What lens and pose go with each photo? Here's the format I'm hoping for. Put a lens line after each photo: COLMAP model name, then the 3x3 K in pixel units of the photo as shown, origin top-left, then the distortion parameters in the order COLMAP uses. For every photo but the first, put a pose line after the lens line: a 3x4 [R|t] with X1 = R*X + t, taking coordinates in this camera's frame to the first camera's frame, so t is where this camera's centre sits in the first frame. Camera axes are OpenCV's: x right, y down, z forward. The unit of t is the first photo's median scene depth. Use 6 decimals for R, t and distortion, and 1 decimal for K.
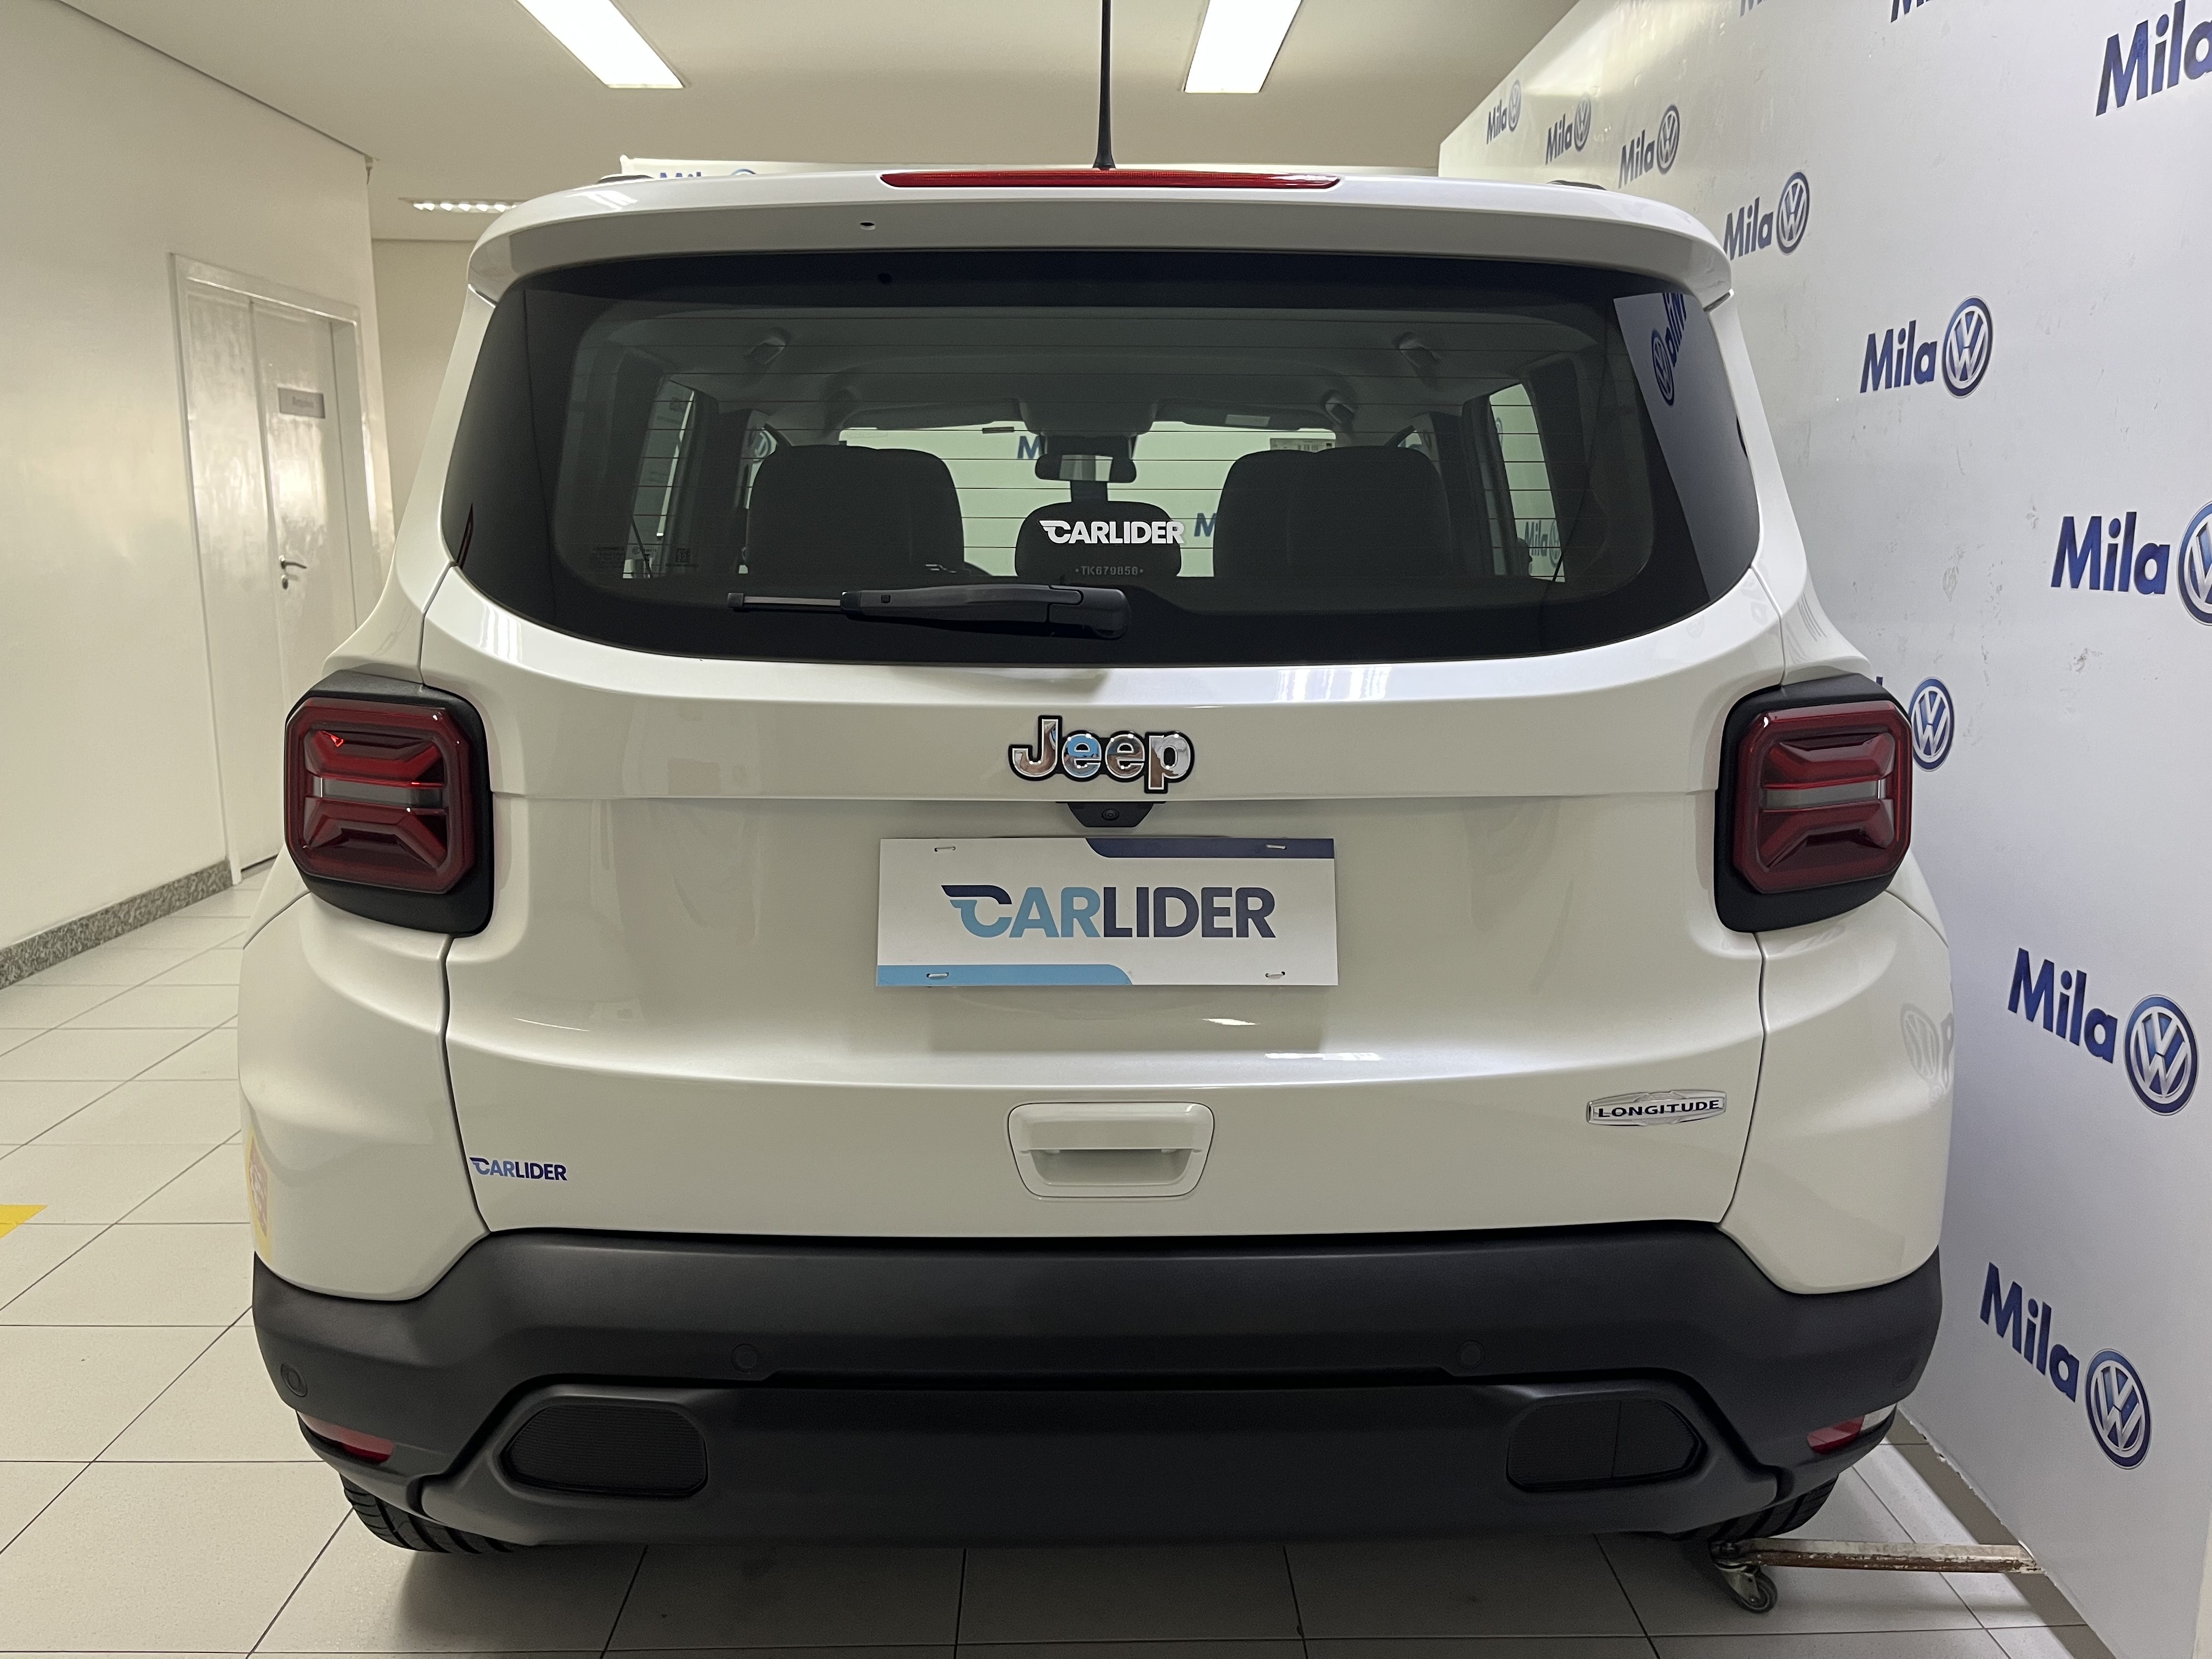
lens RADIAL K [[1705.5, 0, 1104.7], [0, 1705.5, 829.9], [0, 0, 1]] dist [-0.036458, -0.003348]
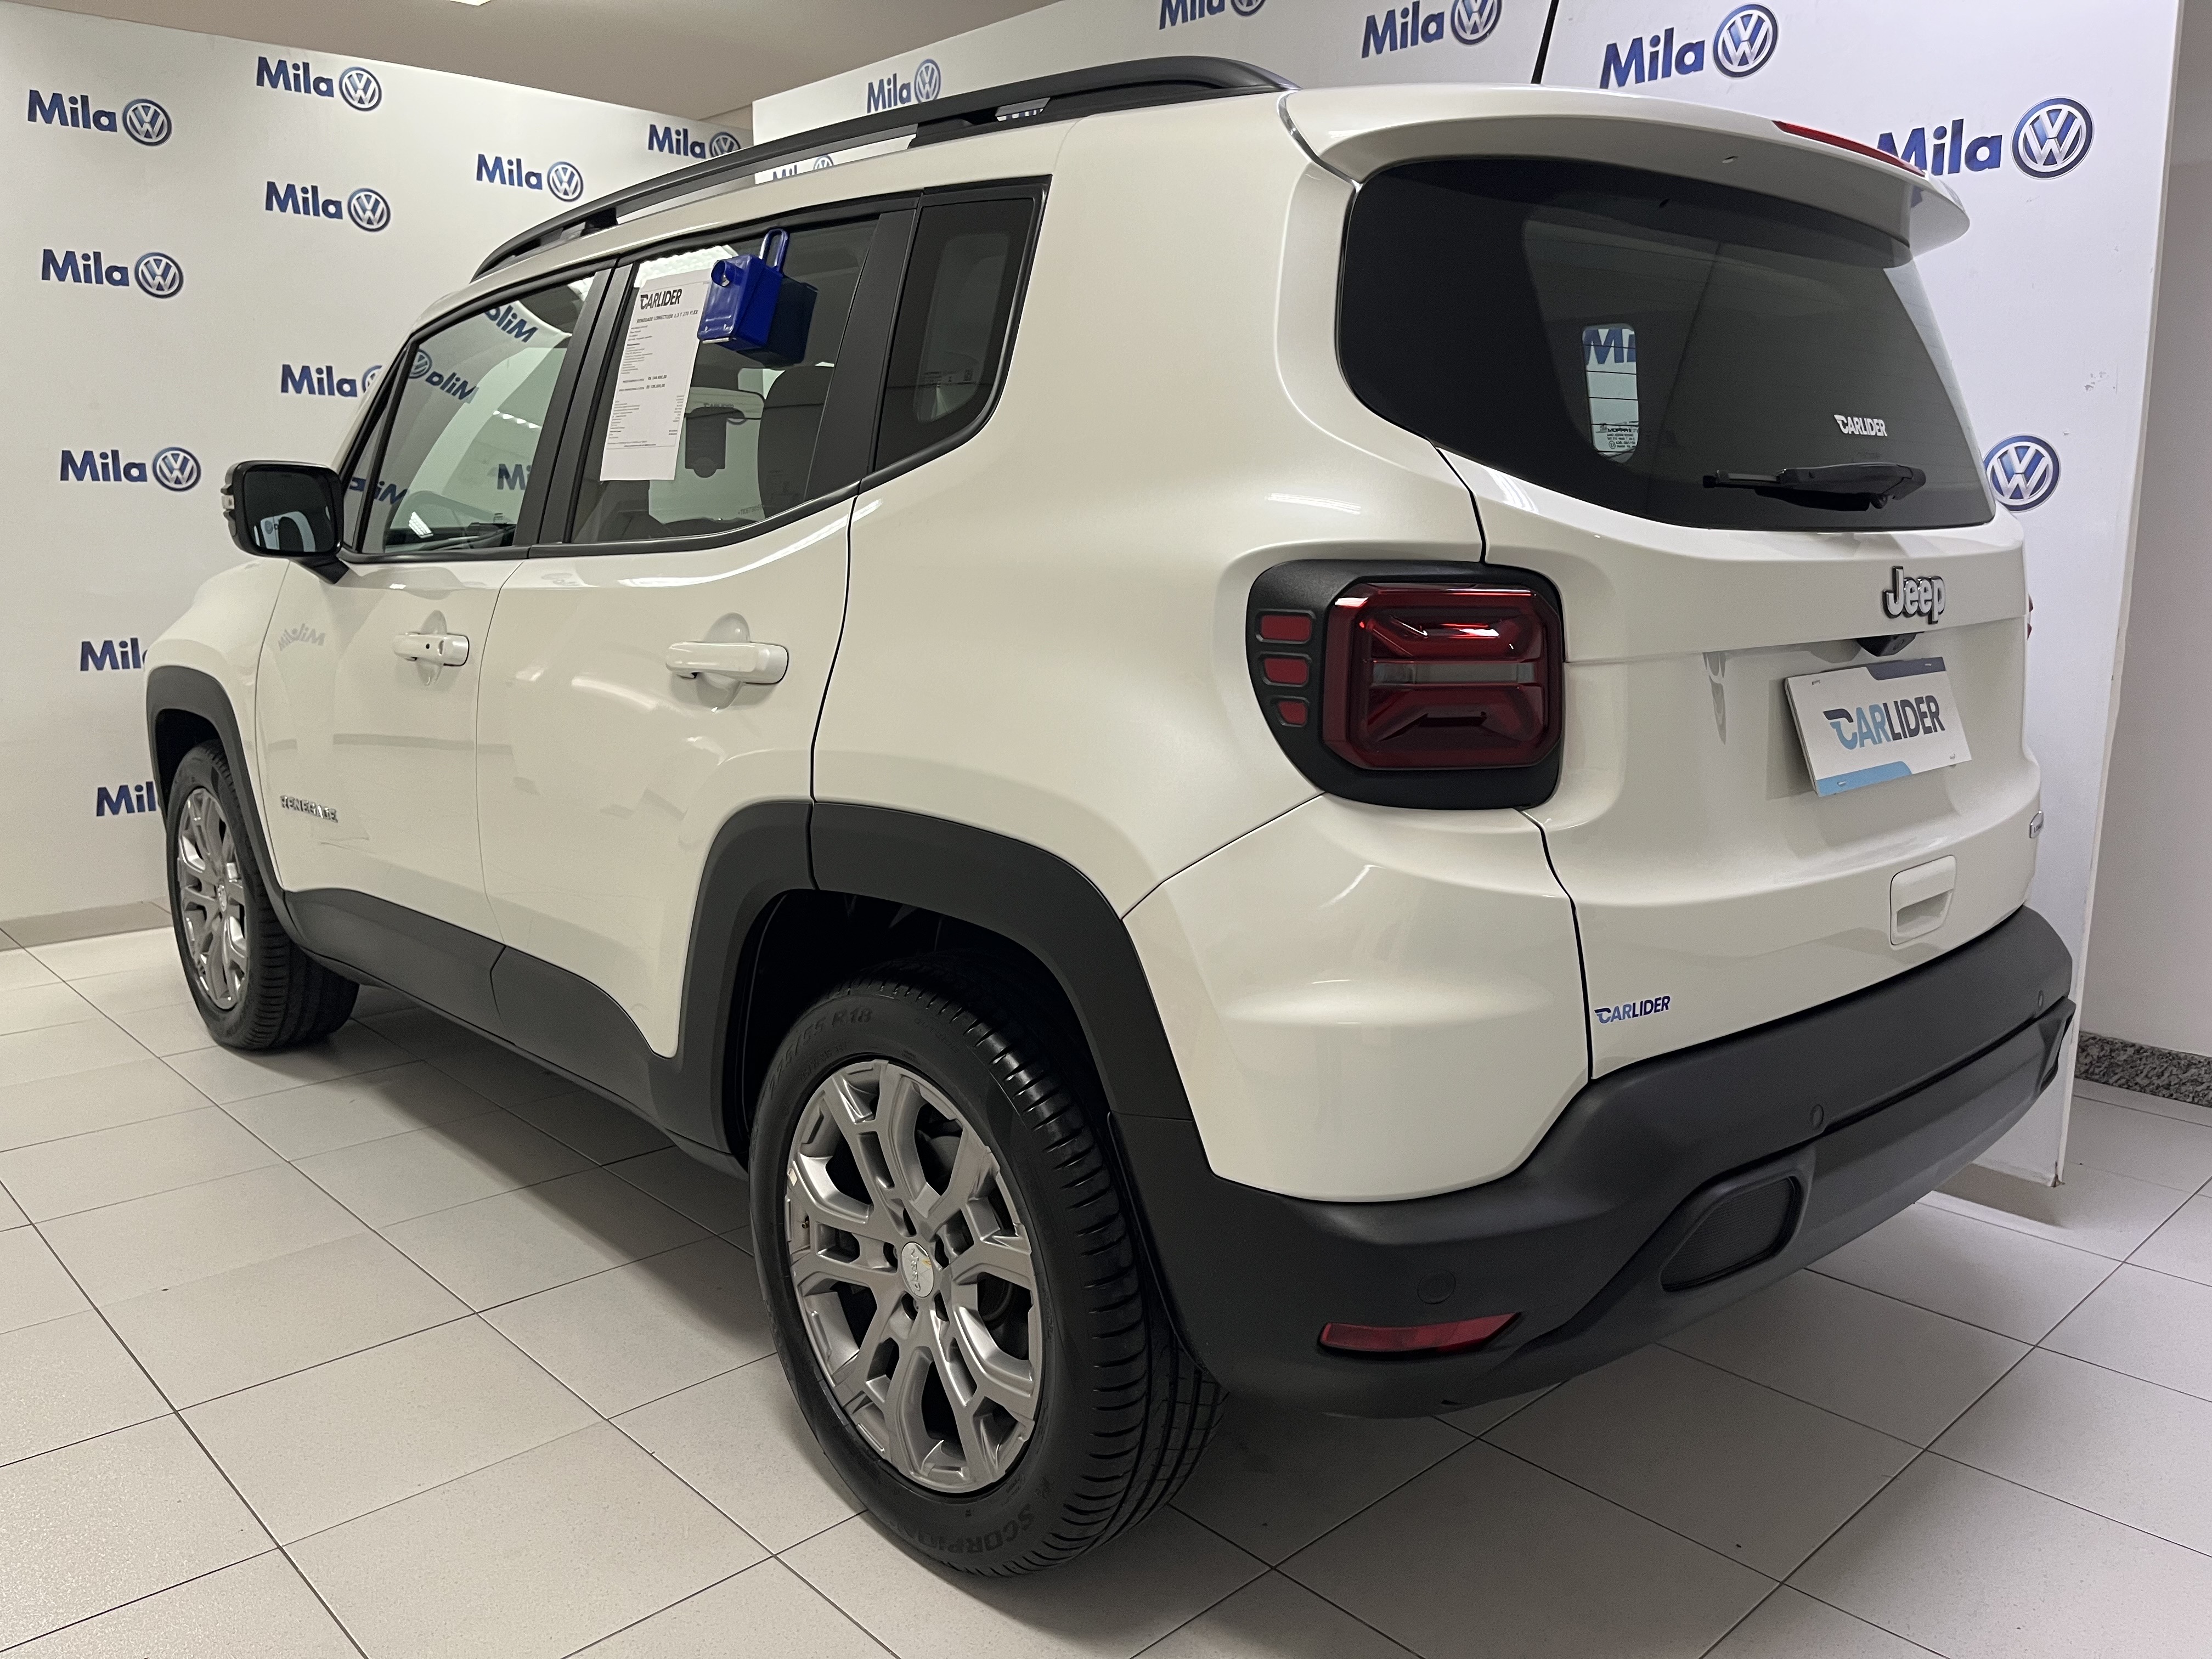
lens RADIAL K [[1705.5, 0, 1107.8], [0, 1705.5, 833.7], [0, 0, 1]] dist [-0.036458, -0.003348]
pose [[0.755697, -0.122122, 0.643435, -1.269793], [0.102835, 0.992400, 0.067576, -0.014916], [-0.646798, 0.015101, 0.762512, 0.401579]]
